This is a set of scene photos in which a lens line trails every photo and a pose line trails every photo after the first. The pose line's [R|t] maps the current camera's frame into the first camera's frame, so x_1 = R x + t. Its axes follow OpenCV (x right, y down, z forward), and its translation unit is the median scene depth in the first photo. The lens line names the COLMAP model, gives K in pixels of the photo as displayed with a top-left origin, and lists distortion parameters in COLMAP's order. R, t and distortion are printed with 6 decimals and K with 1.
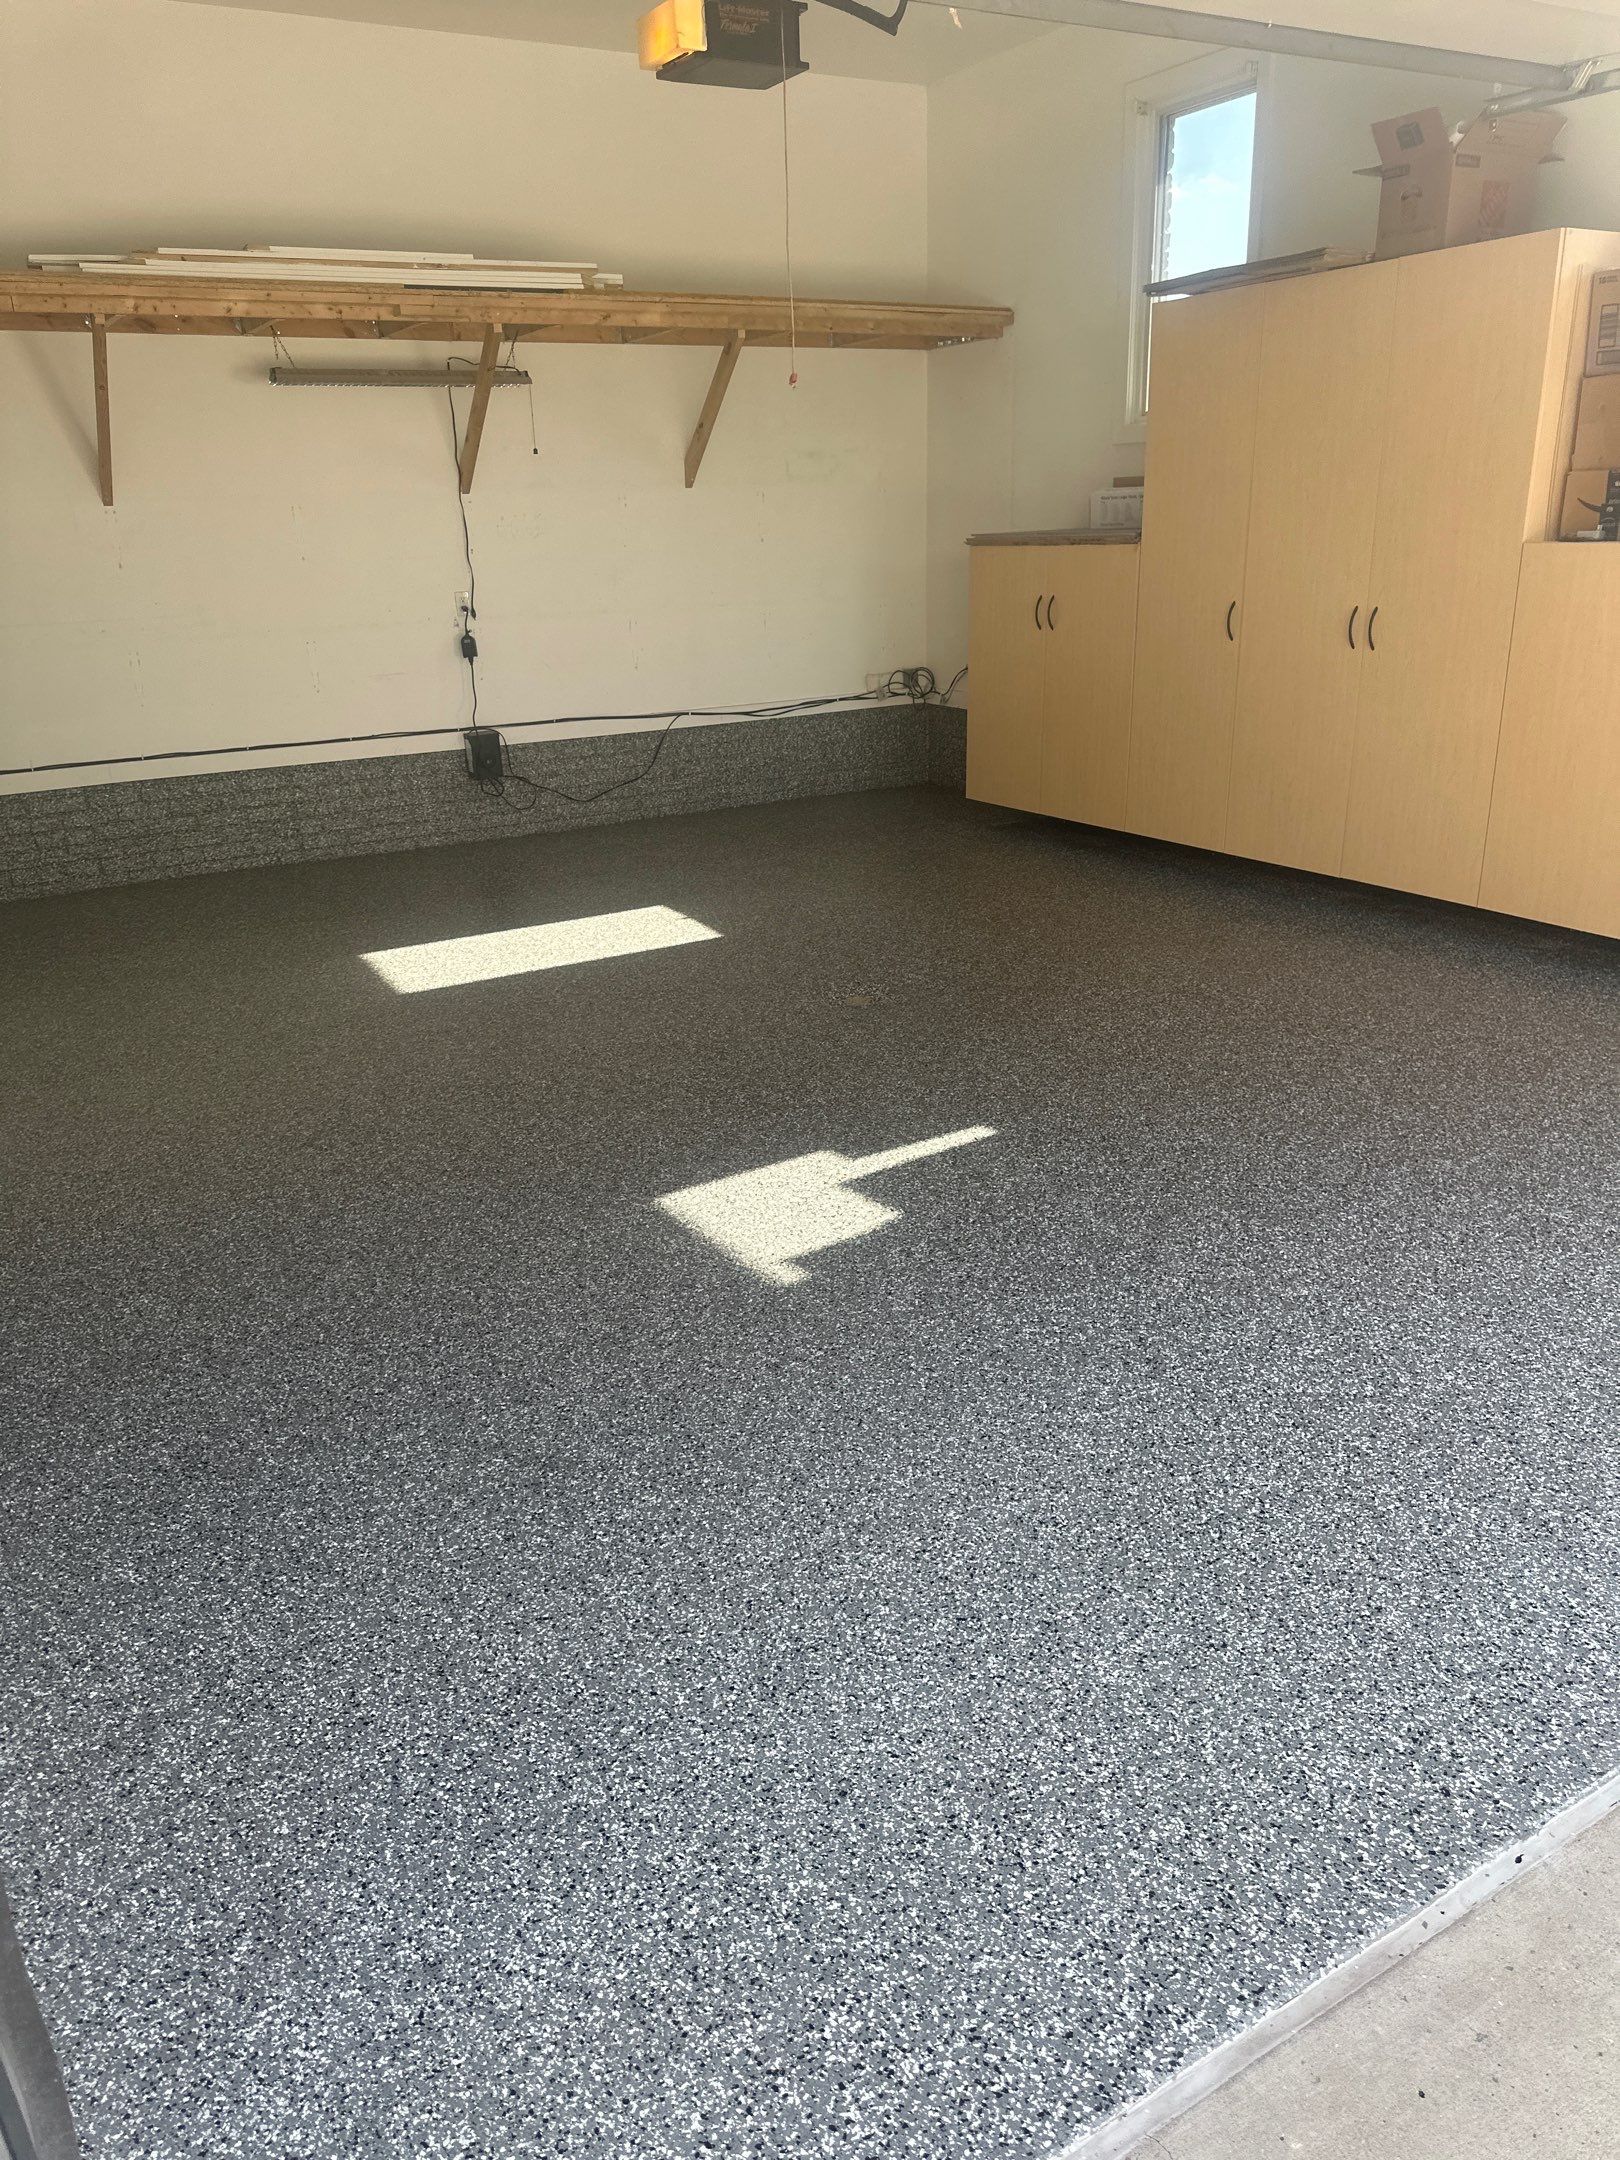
lens RADIAL K [[1578.4, 0, 809.4], [0, 1578.4, 1074.6], [0, 0, 1]] dist [0.096911, -0.136676]
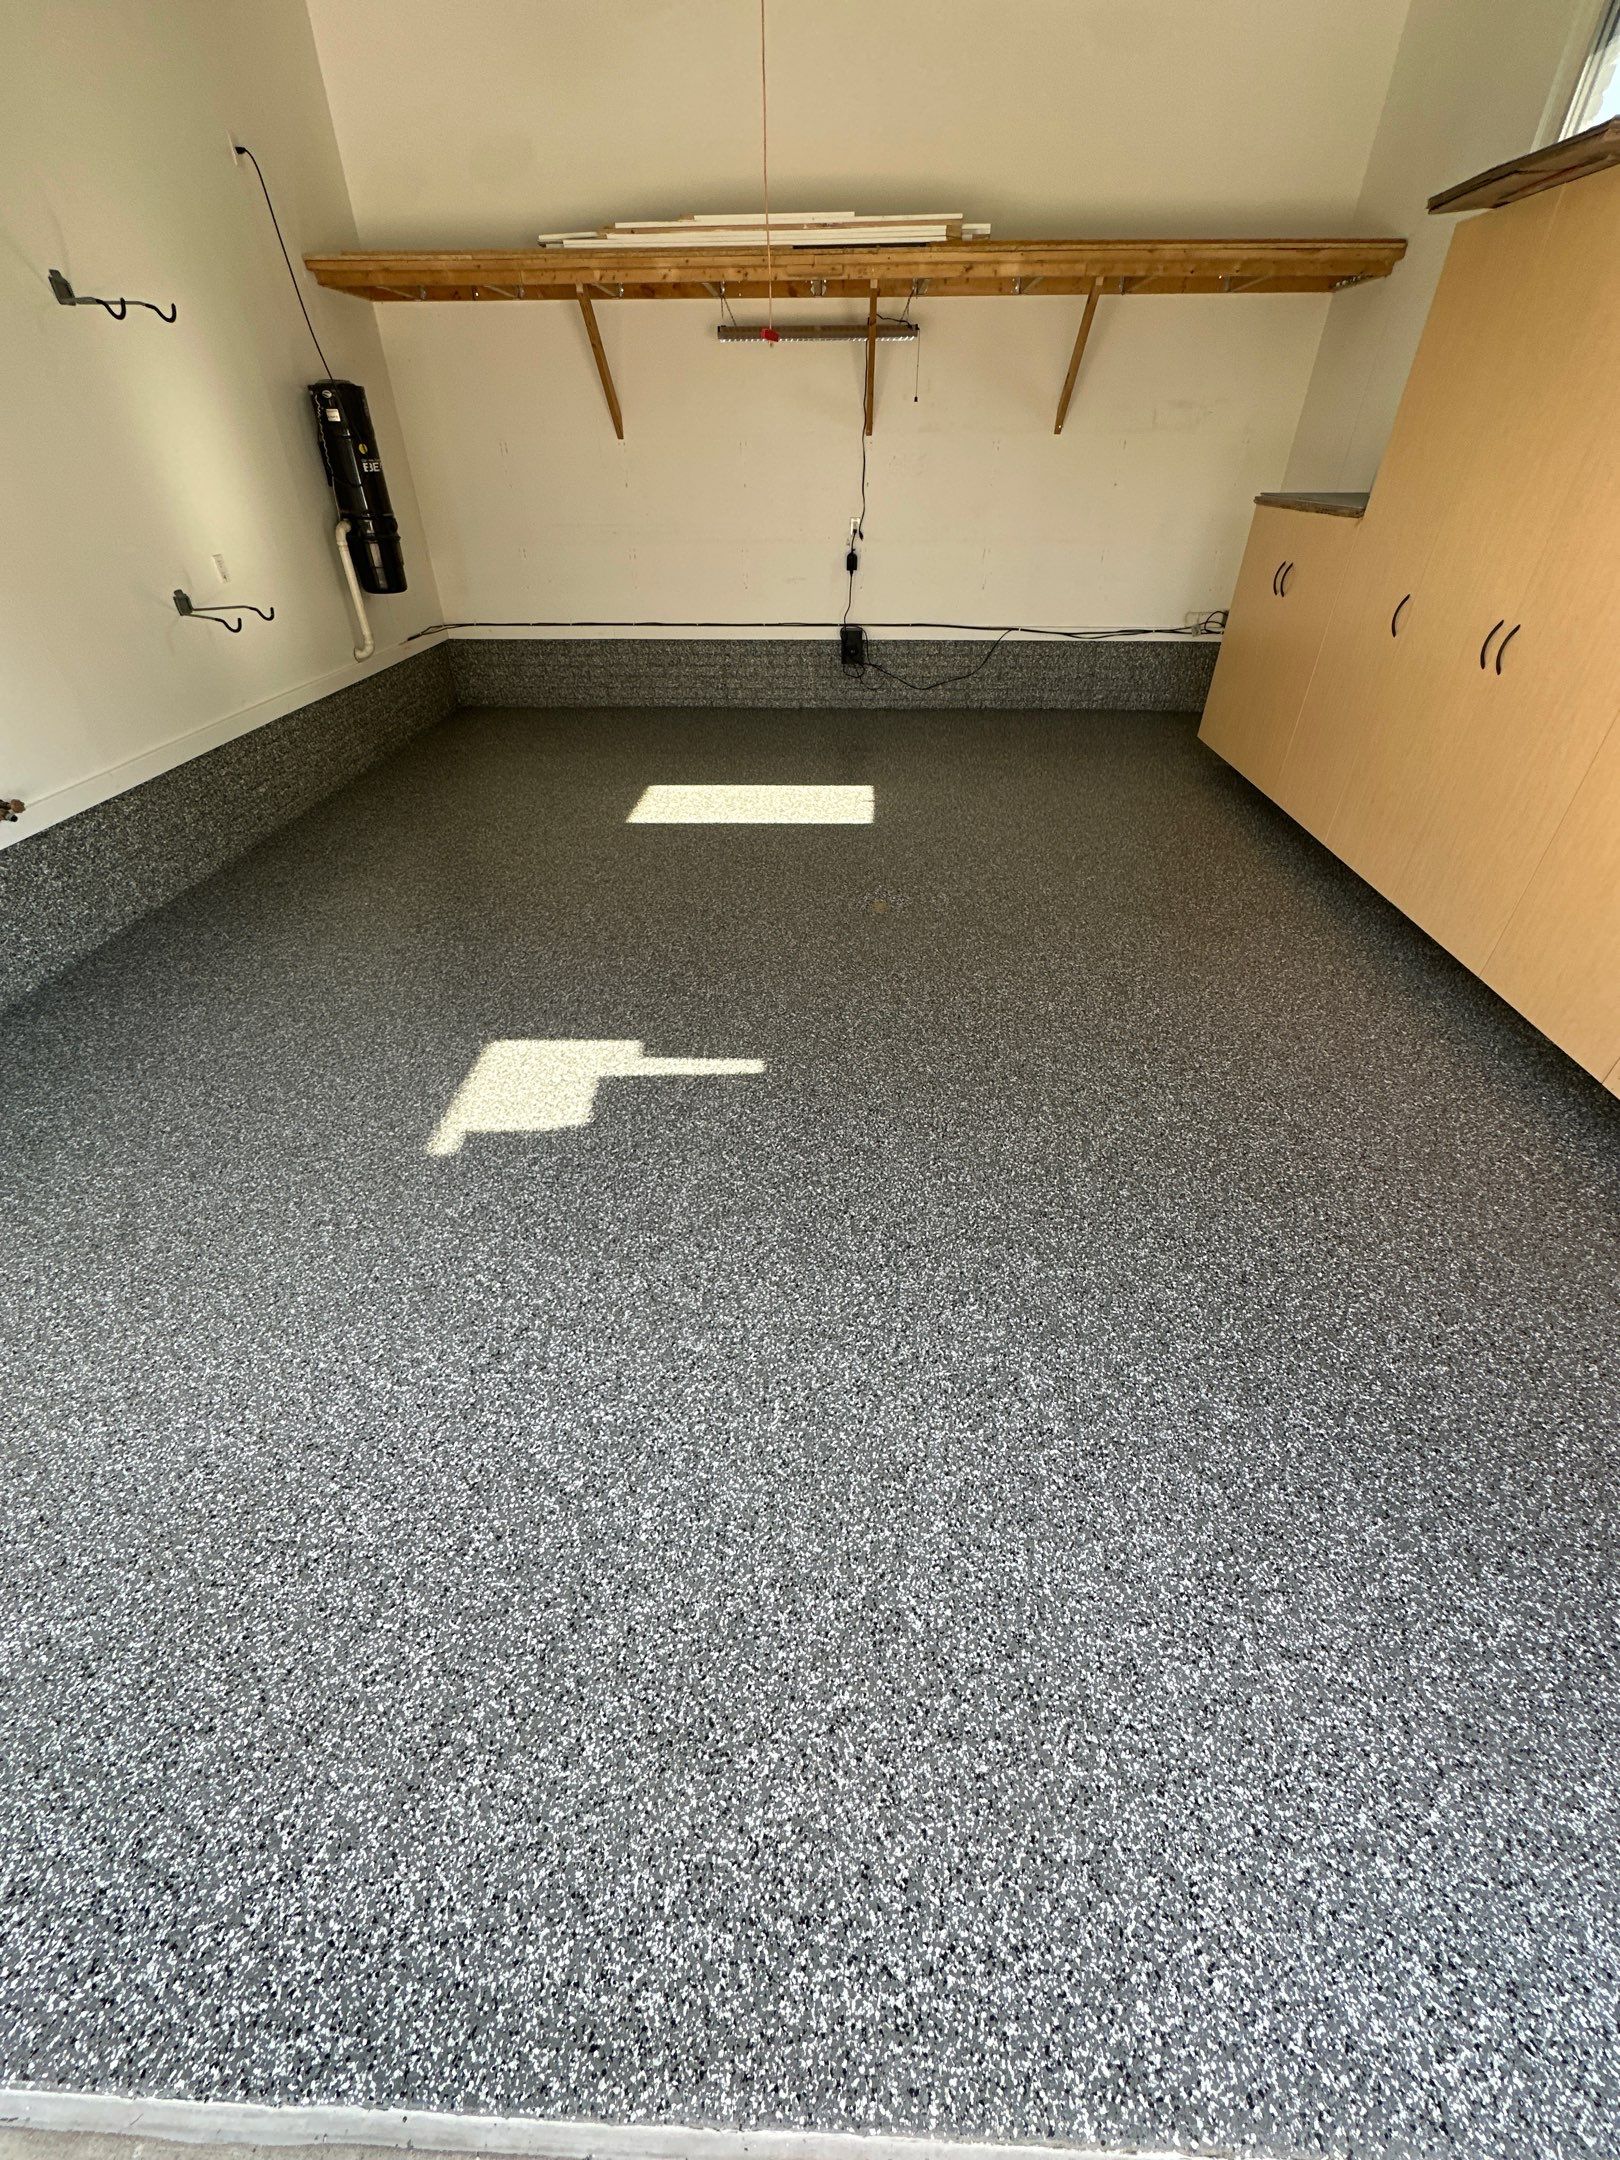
lens RADIAL K [[875.5, 0, 814.2], [0, 875.5, 1090.2], [0, 0, 1]] dist [-0.007008, 0.000626]
pose [[0.835210, 0.351377, -0.423035, 0.279708], [-0.205364, 0.912886, 0.352795, -0.124349], [0.510147, -0.207782, 0.834612, 0.285690]]
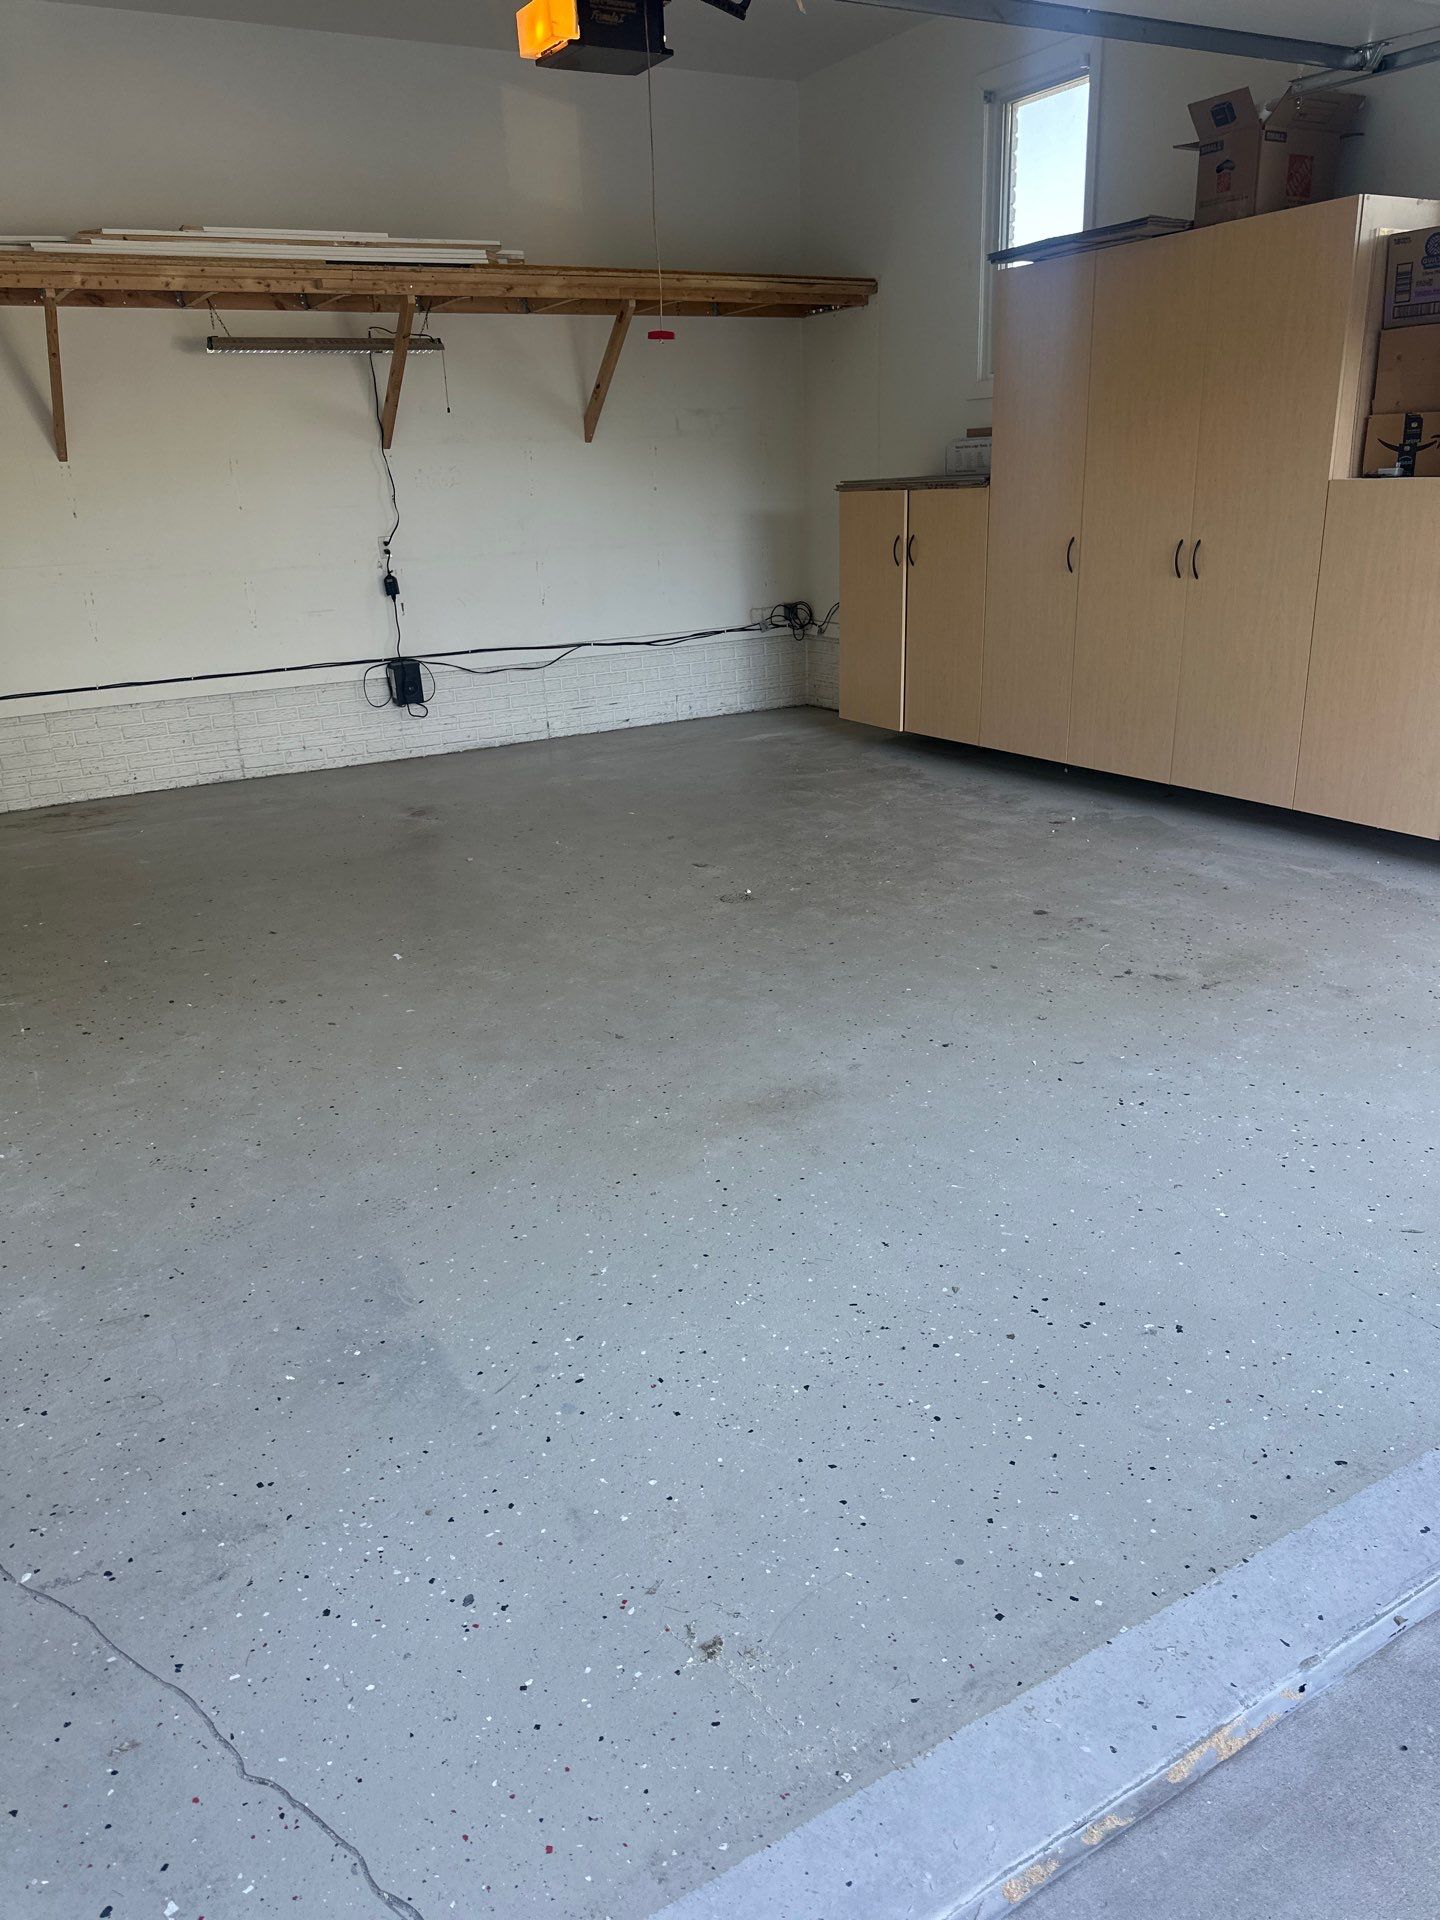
lens RADIAL K [[1394.4, 0, 720.0], [0, 1394.4, 960.0], [0, 0, 1]] dist [0.107984, -0.143048]
pose [[0.999953, -0.009586, -0.001754, 0.017944], [0.009576, 0.999939, -0.005575, 0.001787], [0.001807, 0.005558, 0.999983, 0.014751]]
